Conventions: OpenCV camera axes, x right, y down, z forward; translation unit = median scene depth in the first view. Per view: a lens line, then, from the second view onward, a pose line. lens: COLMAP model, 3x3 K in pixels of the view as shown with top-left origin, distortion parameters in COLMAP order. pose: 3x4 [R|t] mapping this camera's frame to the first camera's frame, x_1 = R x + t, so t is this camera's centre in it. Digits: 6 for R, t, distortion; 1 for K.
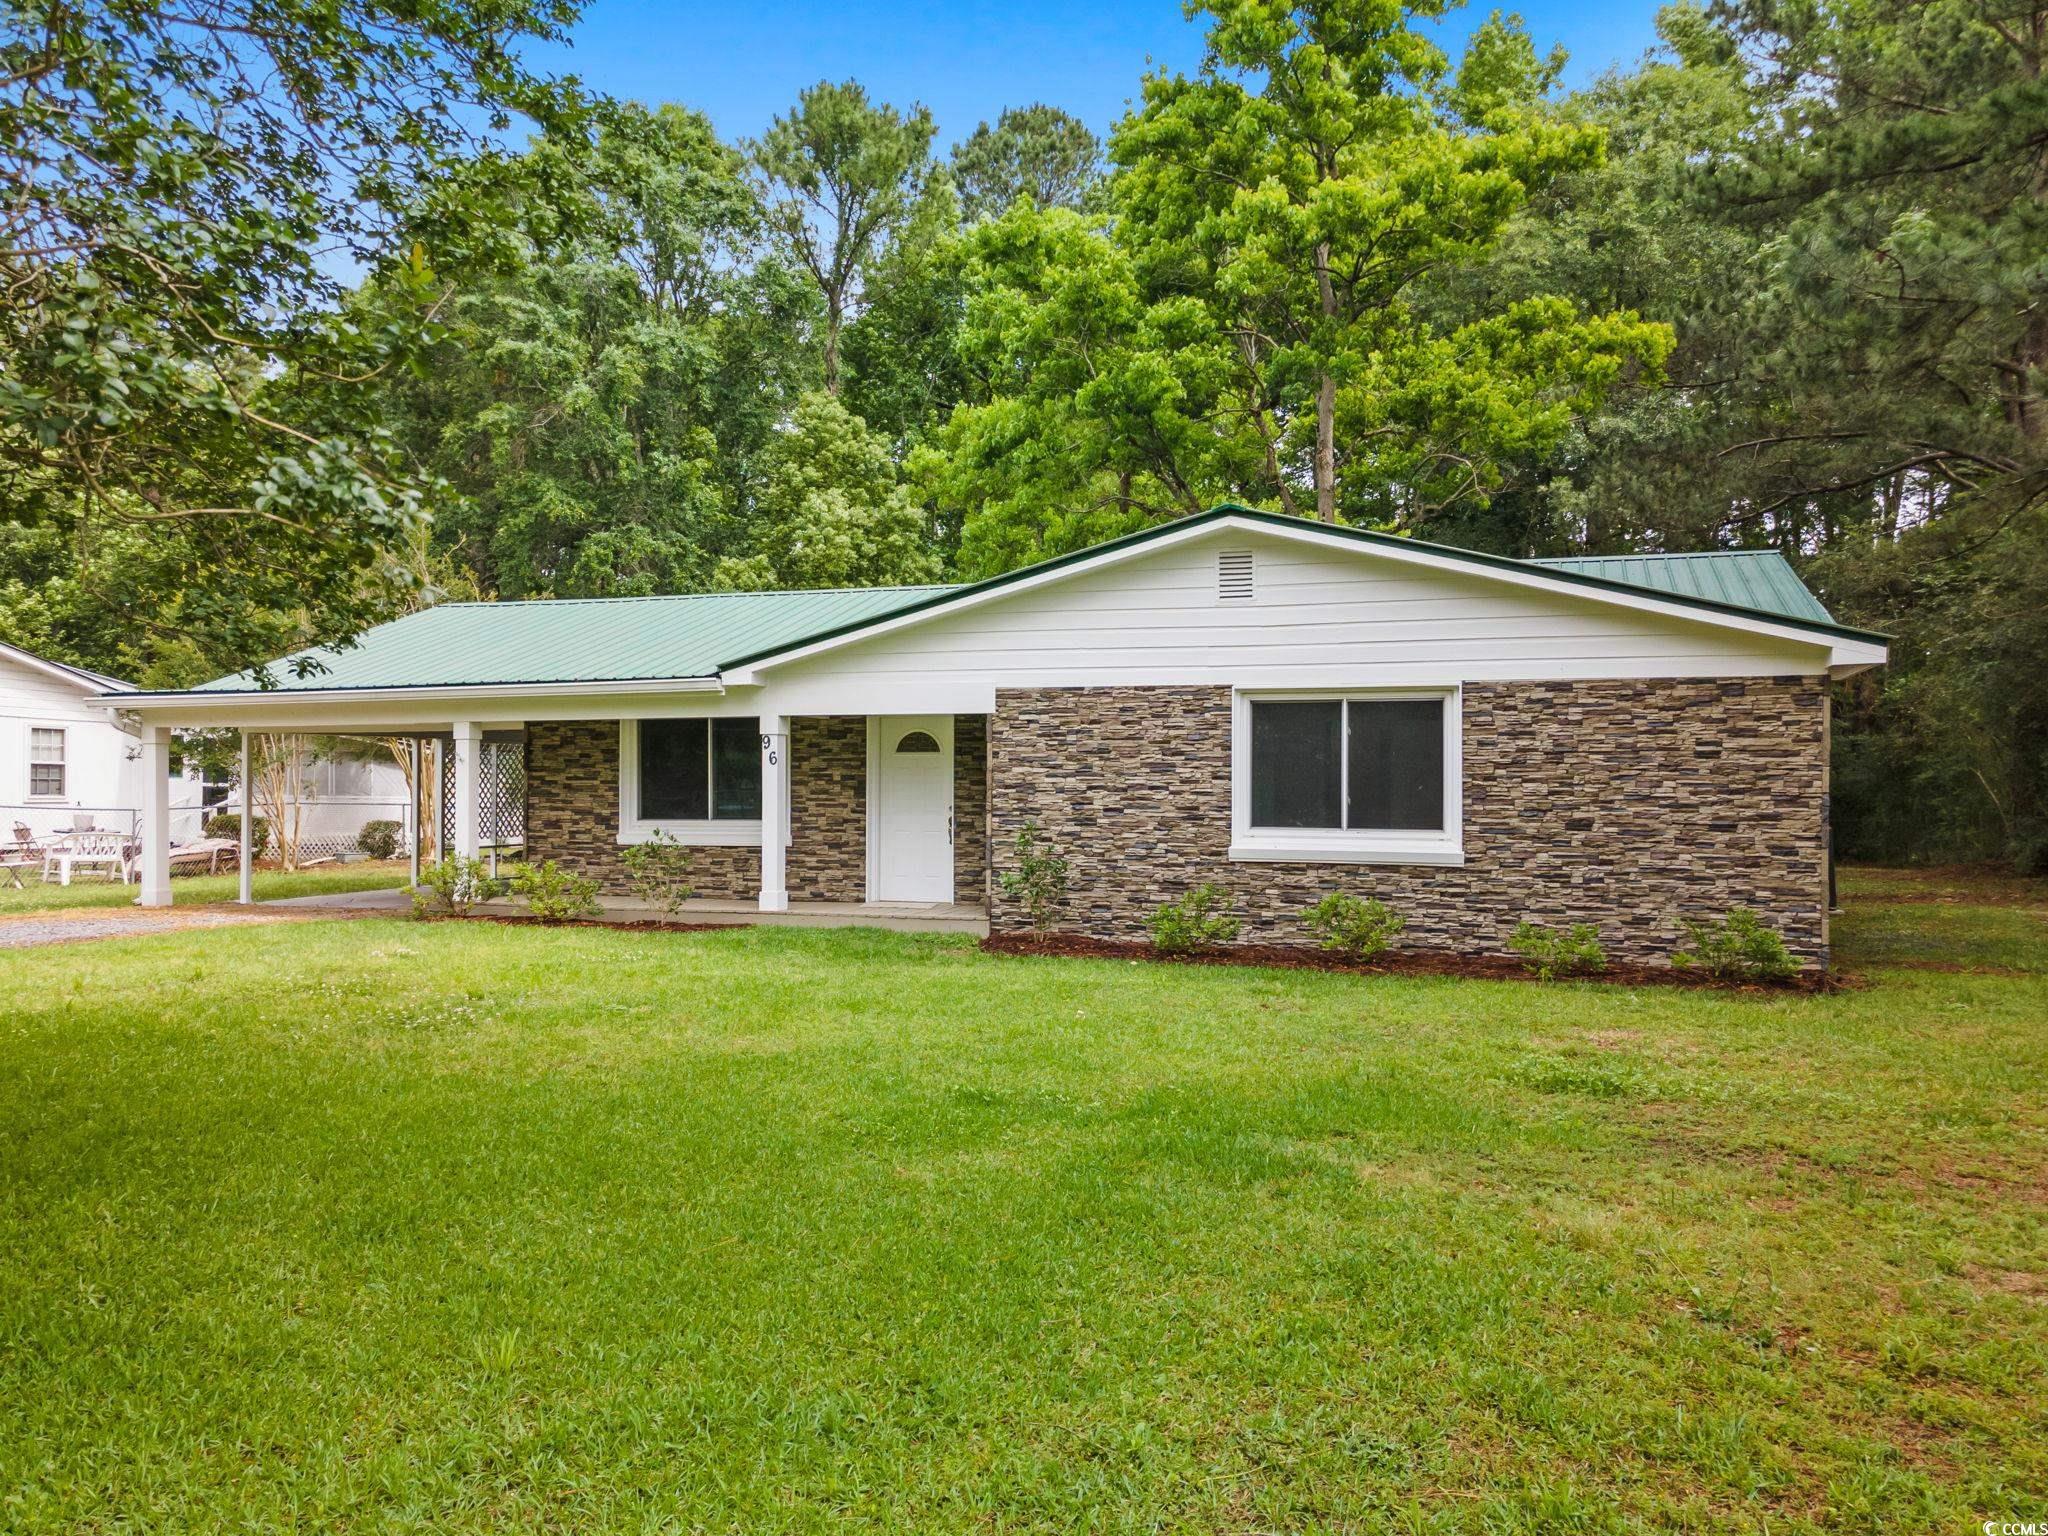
lens RADIAL K [[1462.3, 0, 1027.8], [0, 1462.3, 758.4], [0, 0, 1]] dist [0.041865, -0.001490]
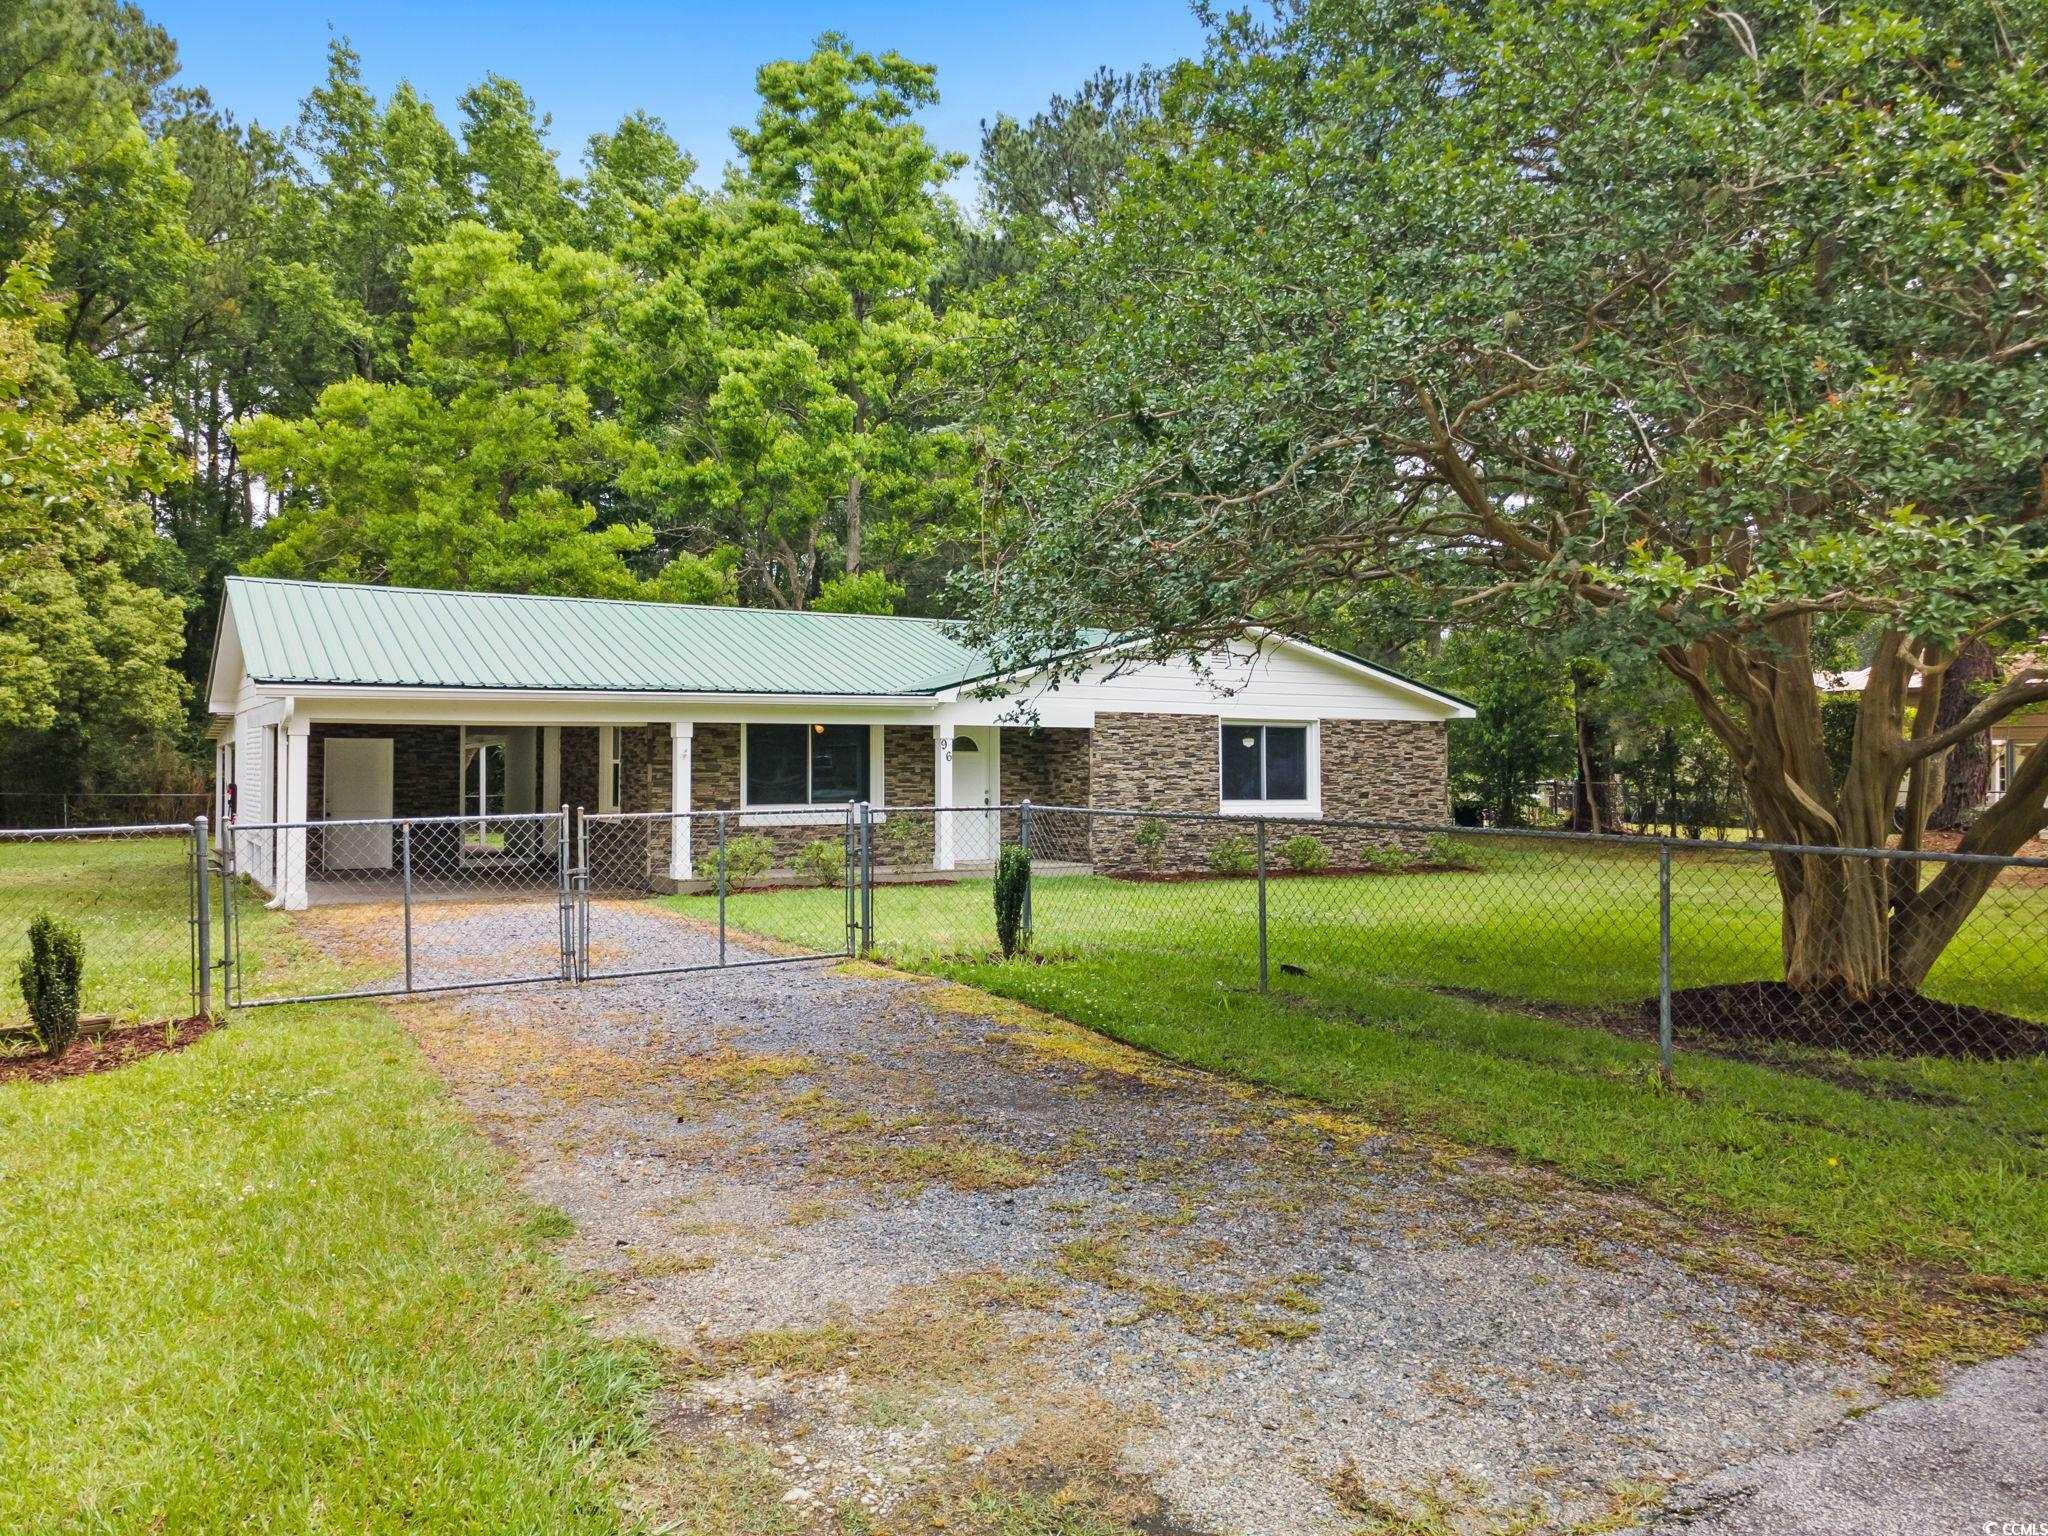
lens RADIAL K [[1441.0, 0, 999.9], [0, 1441.0, 743.2], [0, 0, 1]] dist [0.041045, -0.001170]
pose [[0.679519, 0.010961, 0.733576, -1.209480], [-0.013434, 0.999907, -0.002497, -0.010509], [-0.733535, -0.008158, 0.679603, 0.066847]]
